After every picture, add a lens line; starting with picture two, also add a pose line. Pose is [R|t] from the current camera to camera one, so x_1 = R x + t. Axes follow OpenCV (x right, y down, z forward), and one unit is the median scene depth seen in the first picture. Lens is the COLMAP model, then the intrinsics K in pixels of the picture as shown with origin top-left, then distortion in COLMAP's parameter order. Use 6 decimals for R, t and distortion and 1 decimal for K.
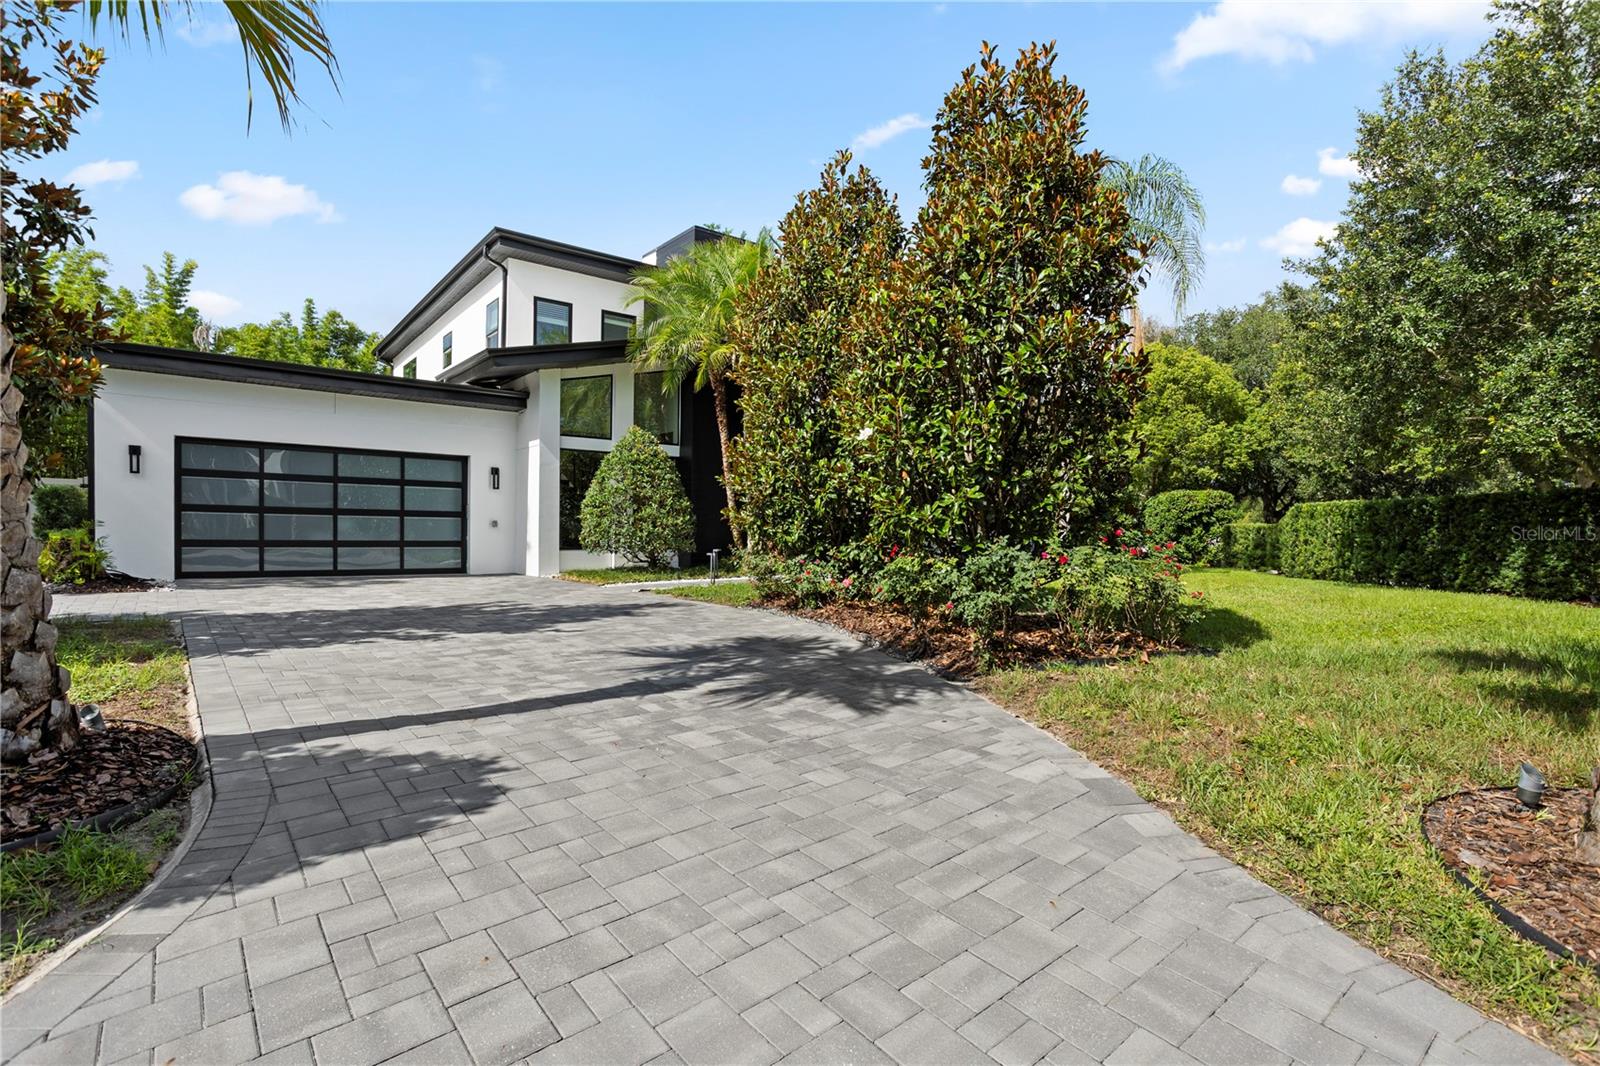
lens RADIAL K [[768.5, 0, 799.6], [0, 768.5, 540.9], [0, 0, 1]] dist [-0.049536, 0.030301]
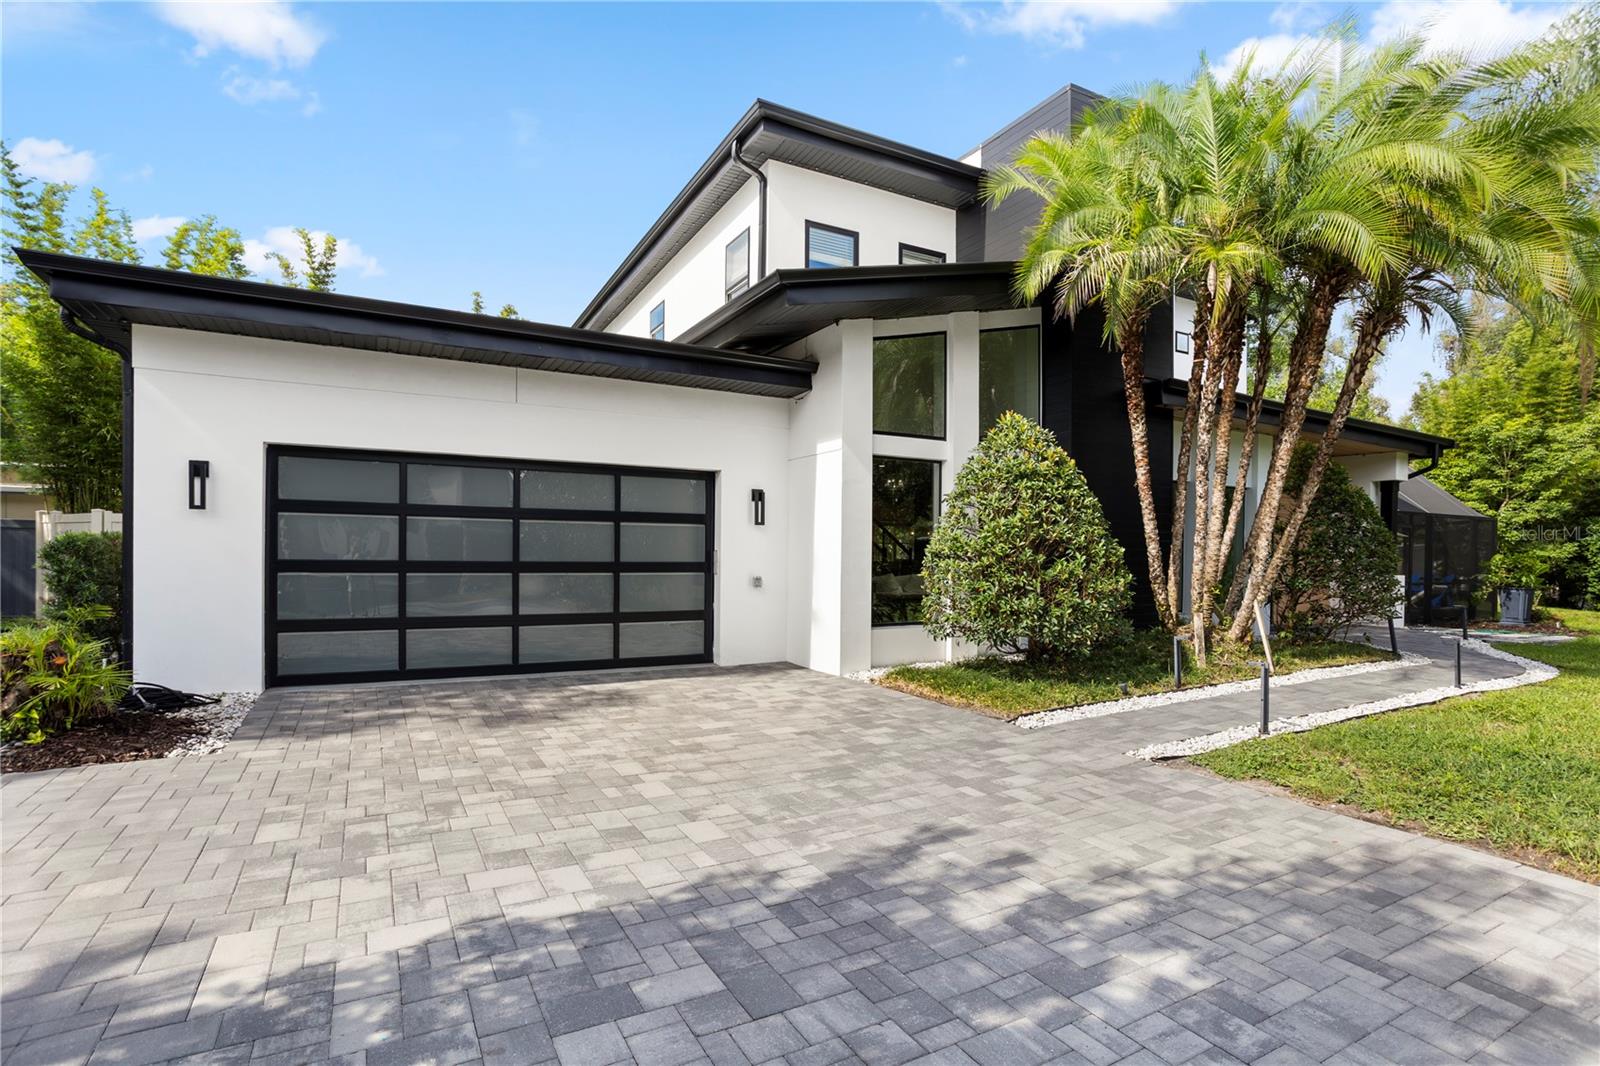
lens RADIAL K [[803.8, 0, 803.7], [0, 803.8, 547.5], [0, 0, 1]] dist [-0.052726, 0.035222]
pose [[0.981552, -0.004971, -0.191131, -0.251741], [0.000709, 0.999750, -0.022361, -0.037182], [0.191194, 0.021813, 0.981310, 0.396282]]
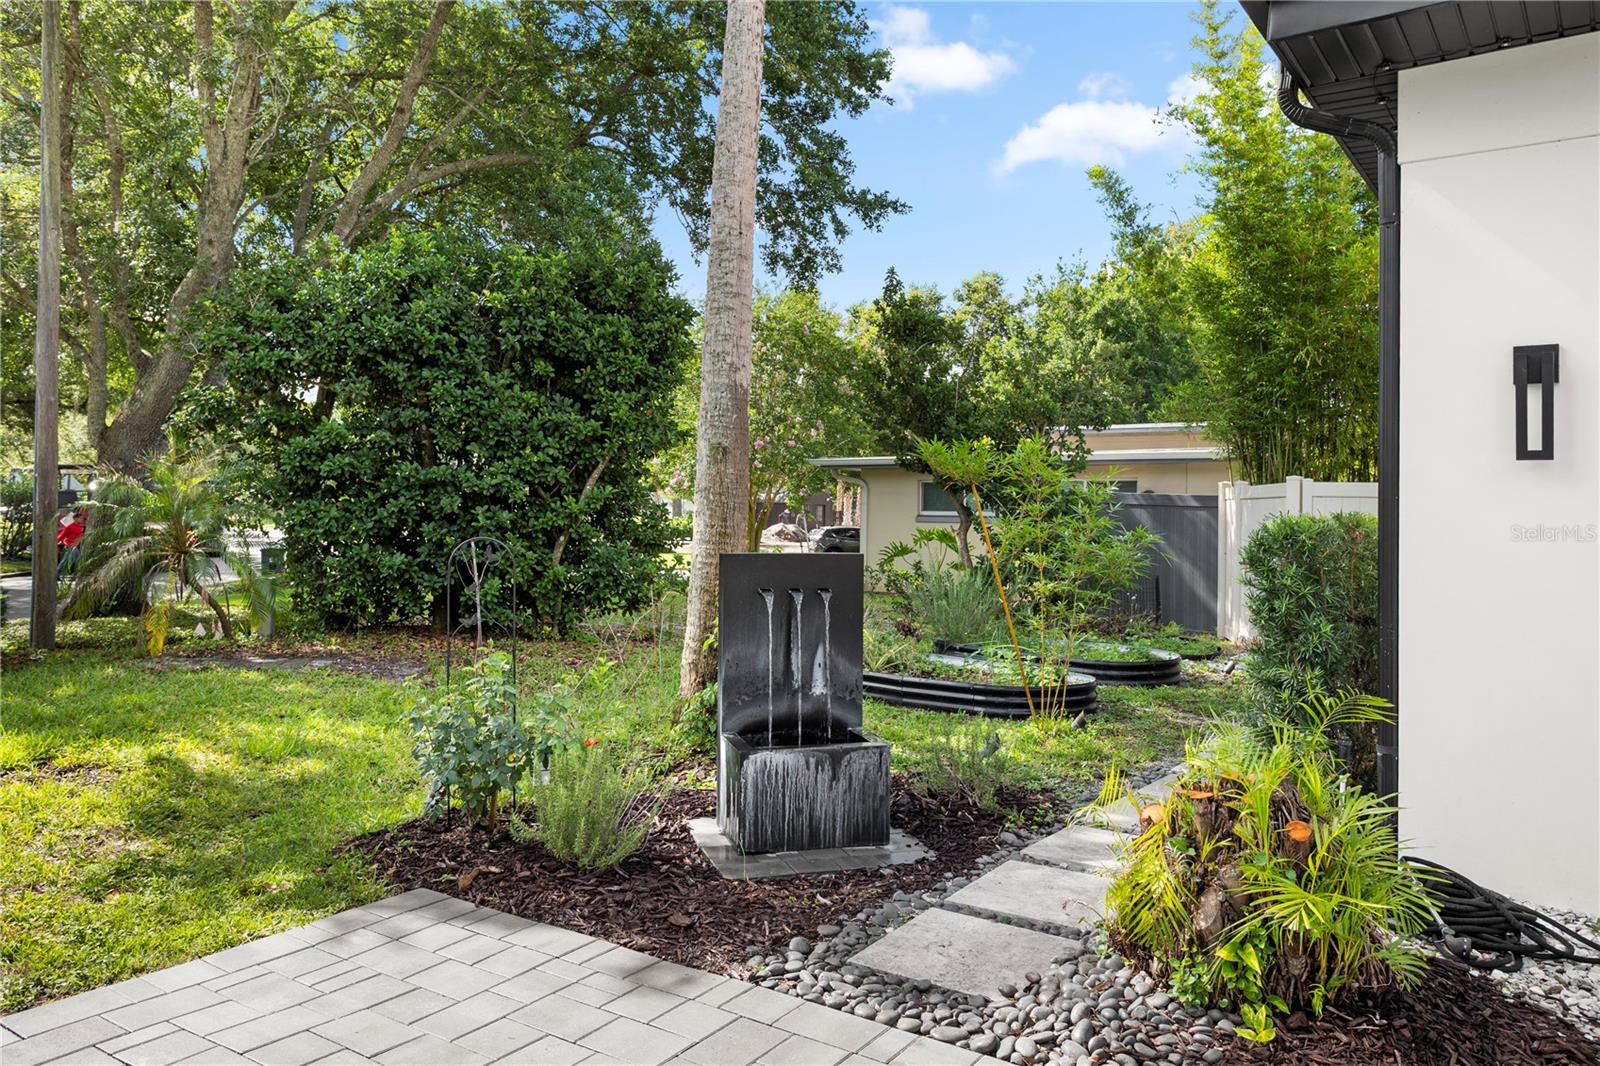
lens RADIAL K [[1146.1, 0, 800.0], [0, 1146.1, 533.0], [0, 0, 1]] dist [0.004058, 0.000055]
pose [[0.264097, 0.005678, -0.964479, -0.464634], [-0.029648, 0.999558, -0.002234, -0.046198], [0.964040, 0.029185, 0.264149, 0.532794]]
